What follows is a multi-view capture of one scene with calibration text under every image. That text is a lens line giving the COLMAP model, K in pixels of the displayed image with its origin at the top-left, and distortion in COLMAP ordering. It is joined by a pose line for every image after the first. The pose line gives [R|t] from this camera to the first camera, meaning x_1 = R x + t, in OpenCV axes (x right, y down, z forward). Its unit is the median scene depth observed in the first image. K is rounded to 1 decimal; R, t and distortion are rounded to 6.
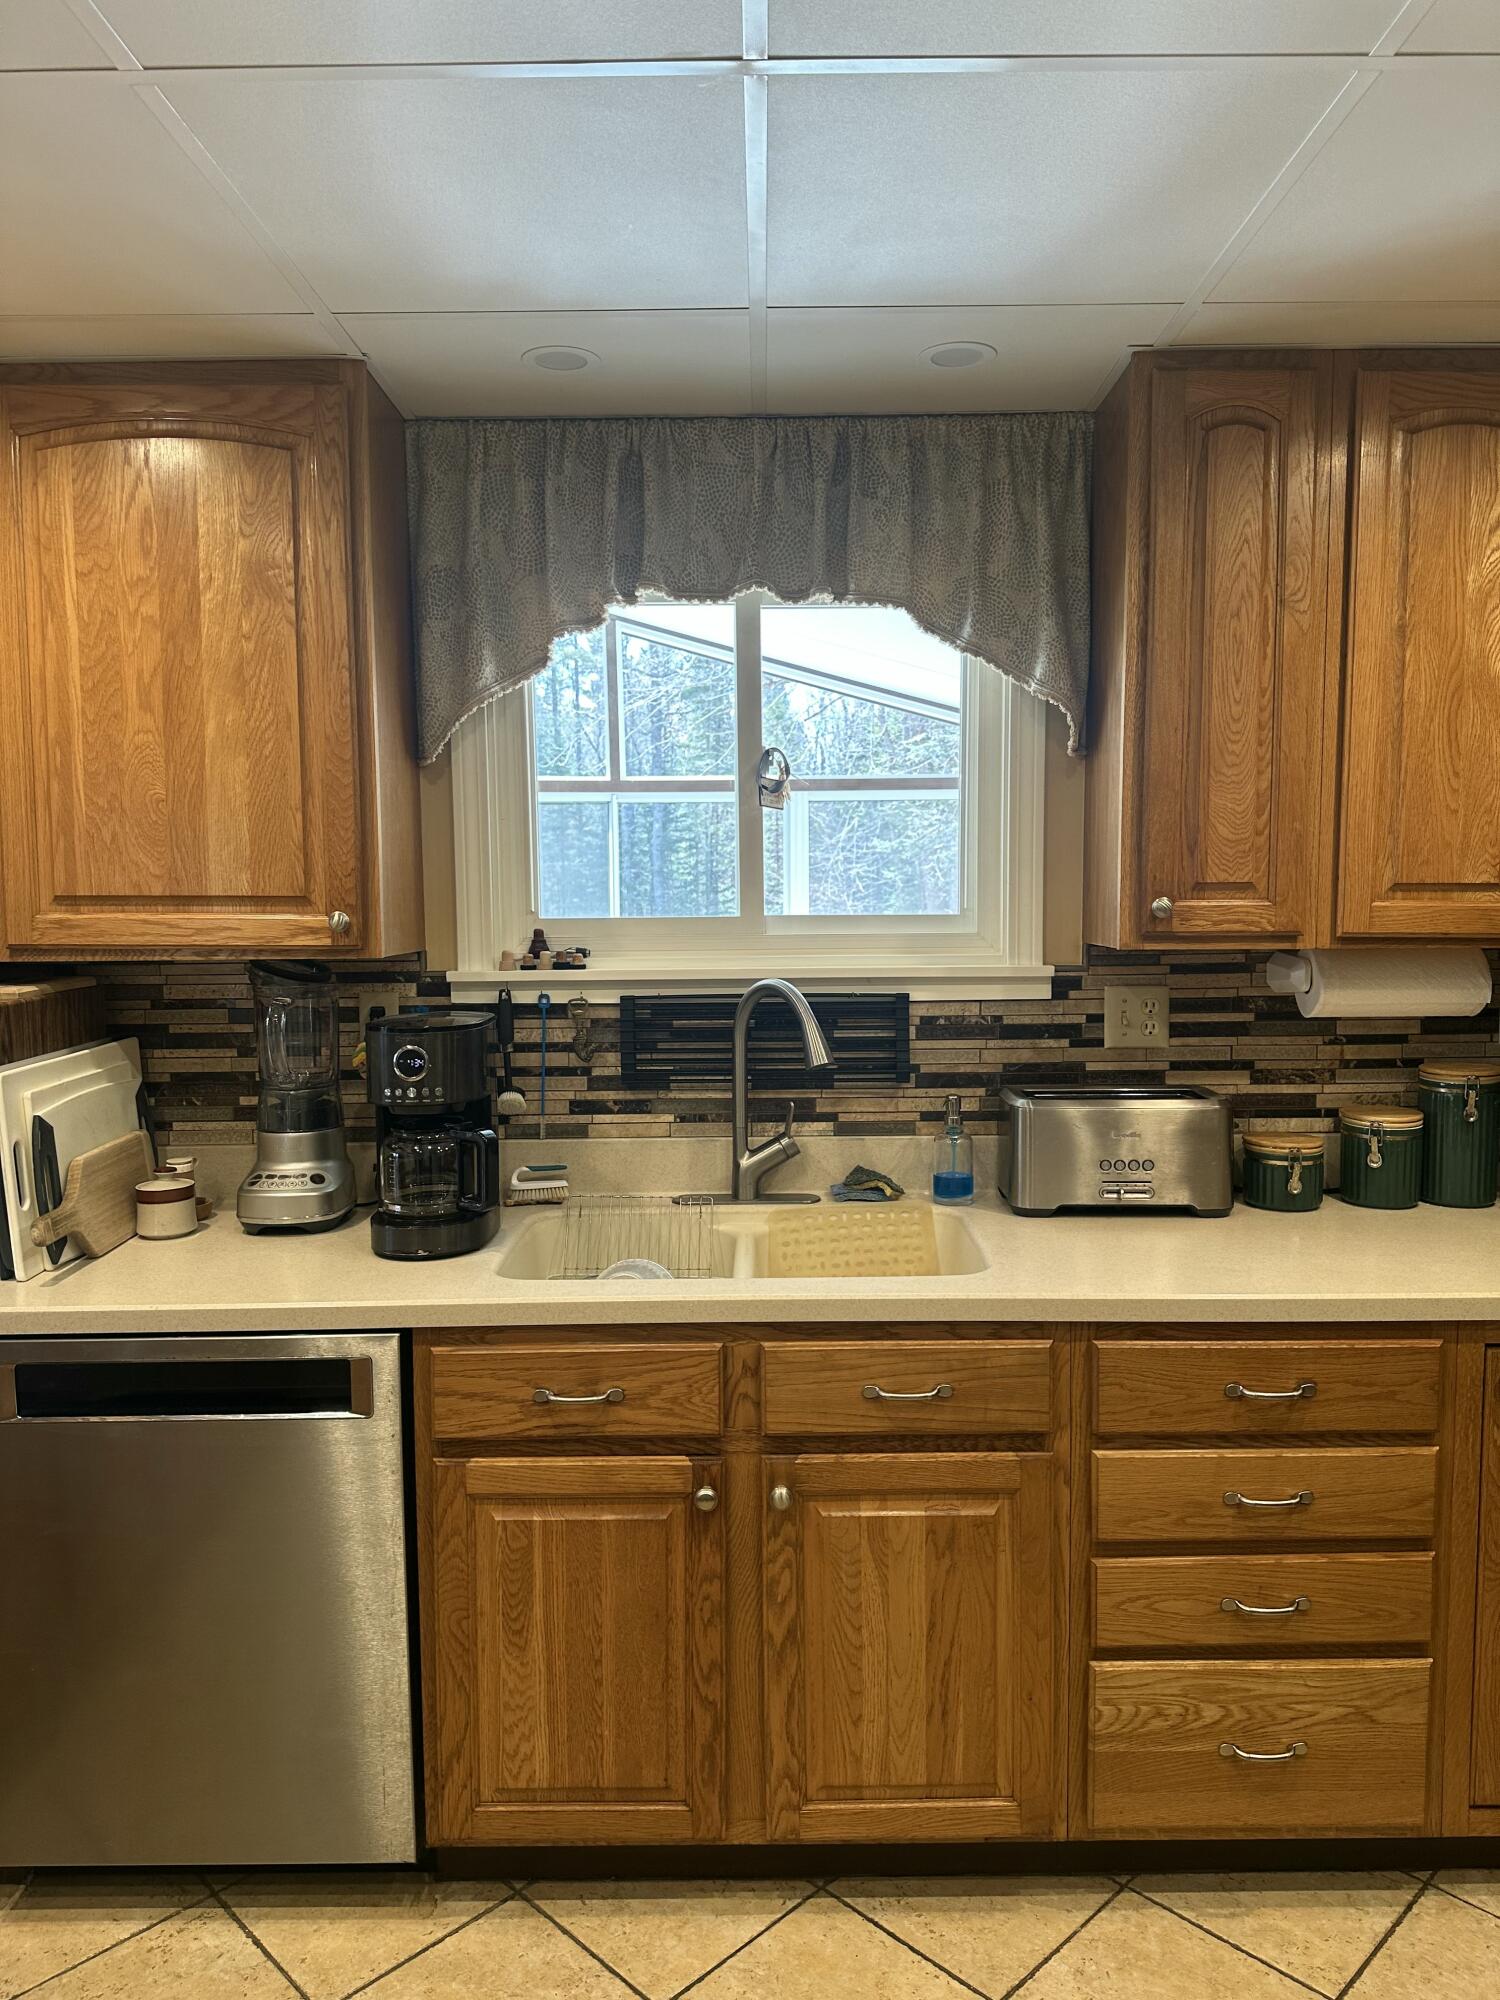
lens RADIAL K [[1390.2, 0, 750.0], [0, 1390.2, 1000.0], [0, 0, 1]] dist [0.109253, -0.156396]
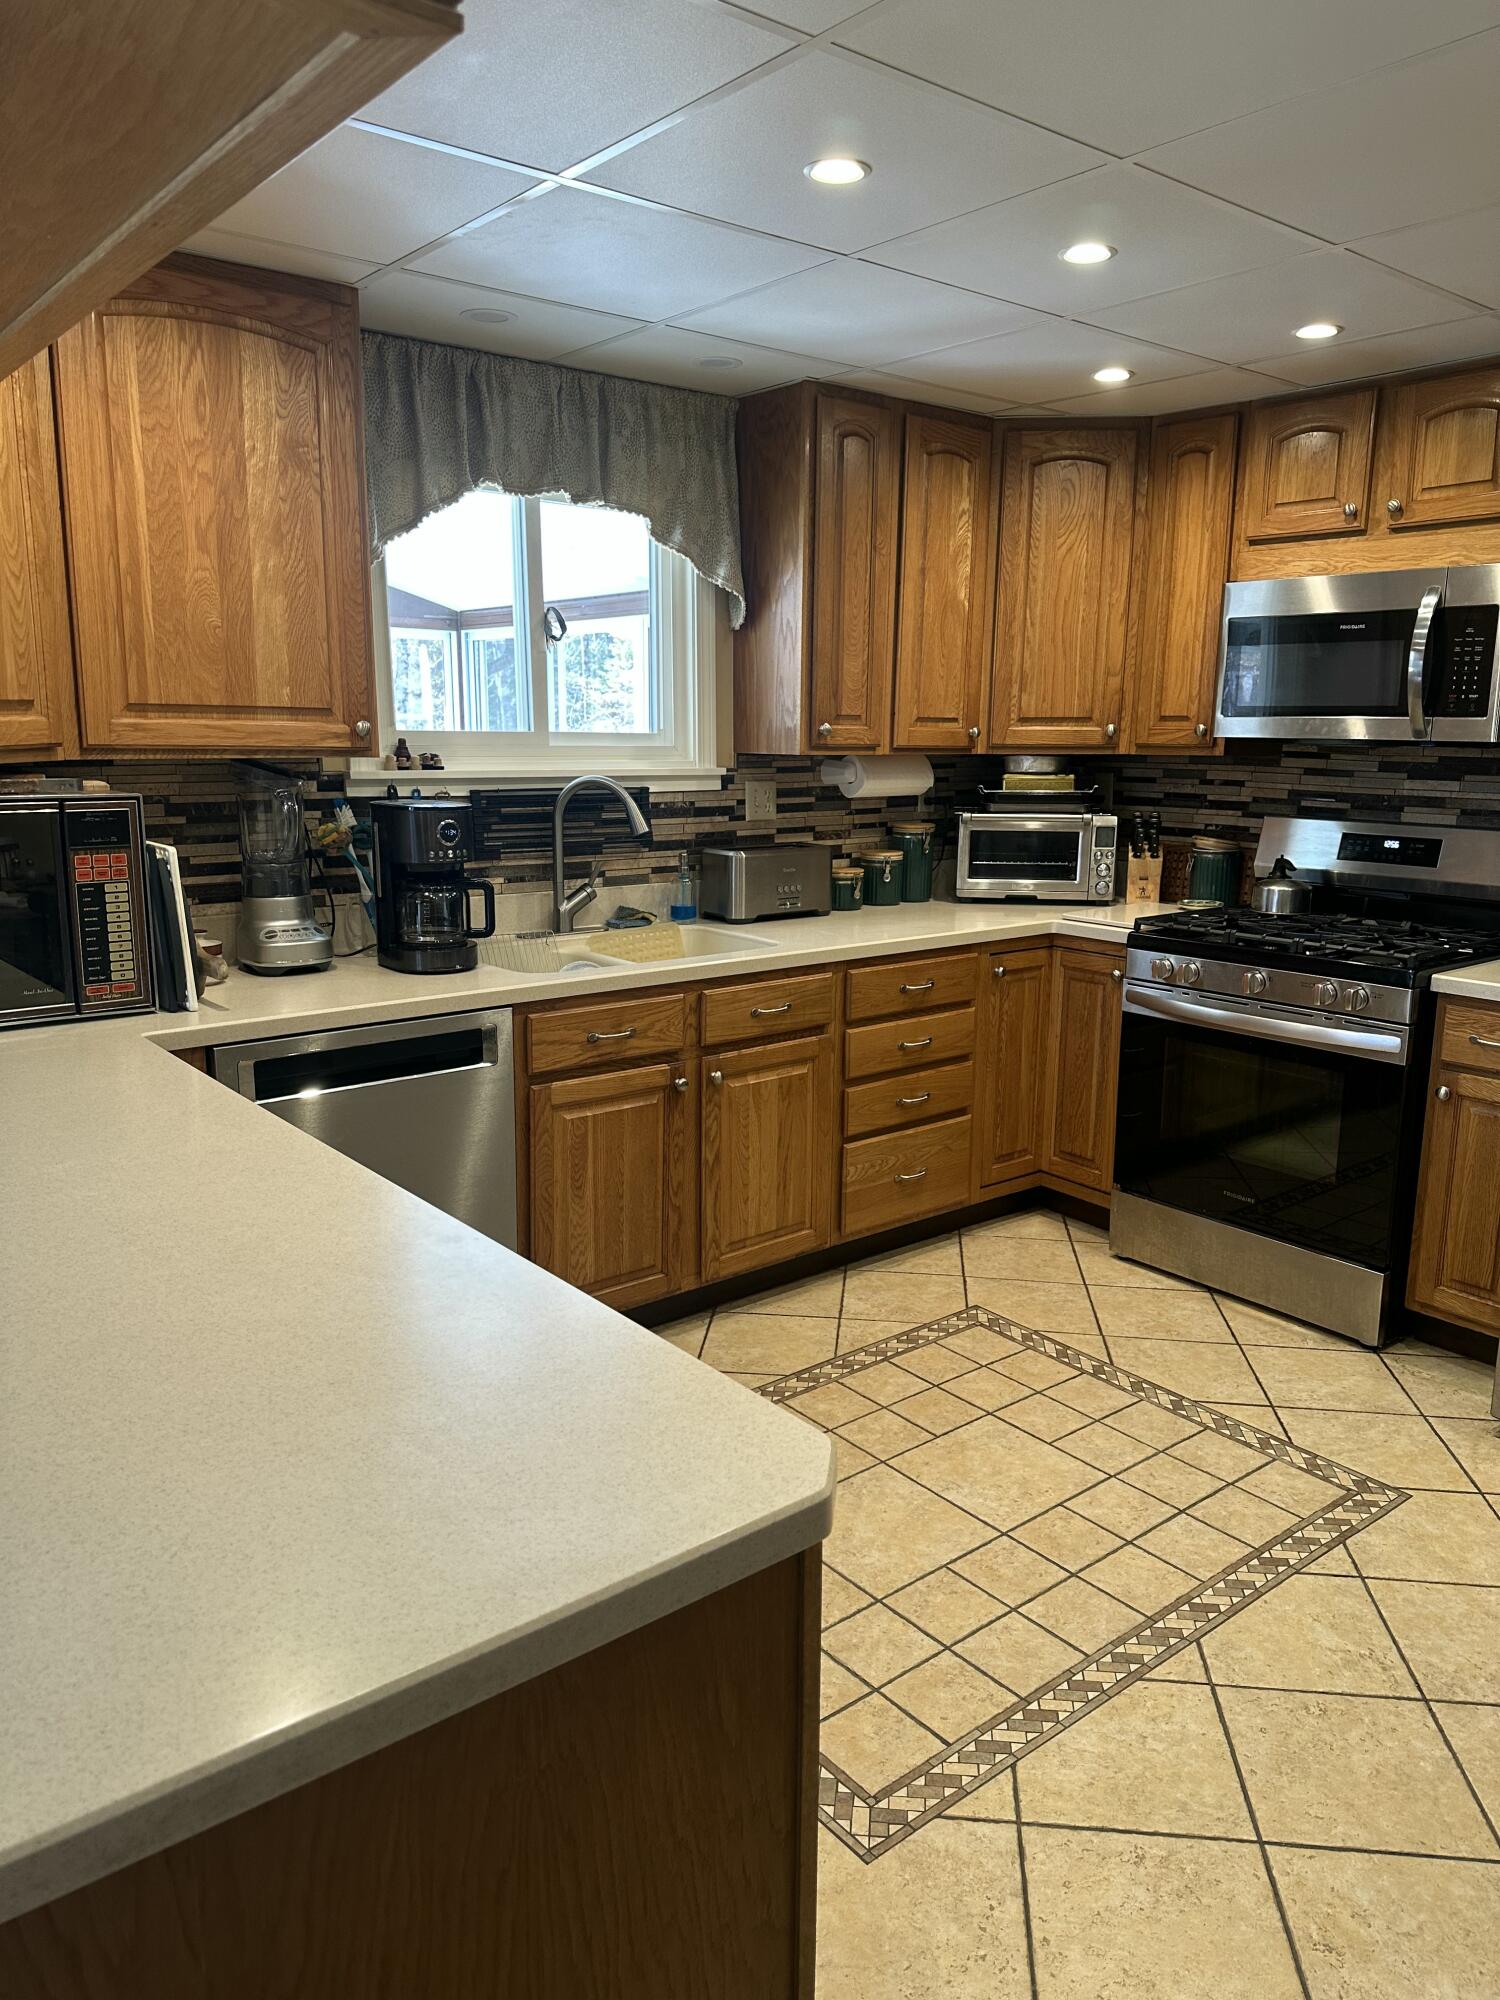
lens RADIAL K [[1418.4, 0, 804.1], [0, 1418.4, 992.0], [0, 0, 1]] dist [0.195953, -0.239770]
pose [[0.766205, -0.105852, 0.633818, -0.877475], [0.038401, 0.992119, 0.119269, 0.043798], [-0.641448, -0.067046, 0.764231, -0.339325]]
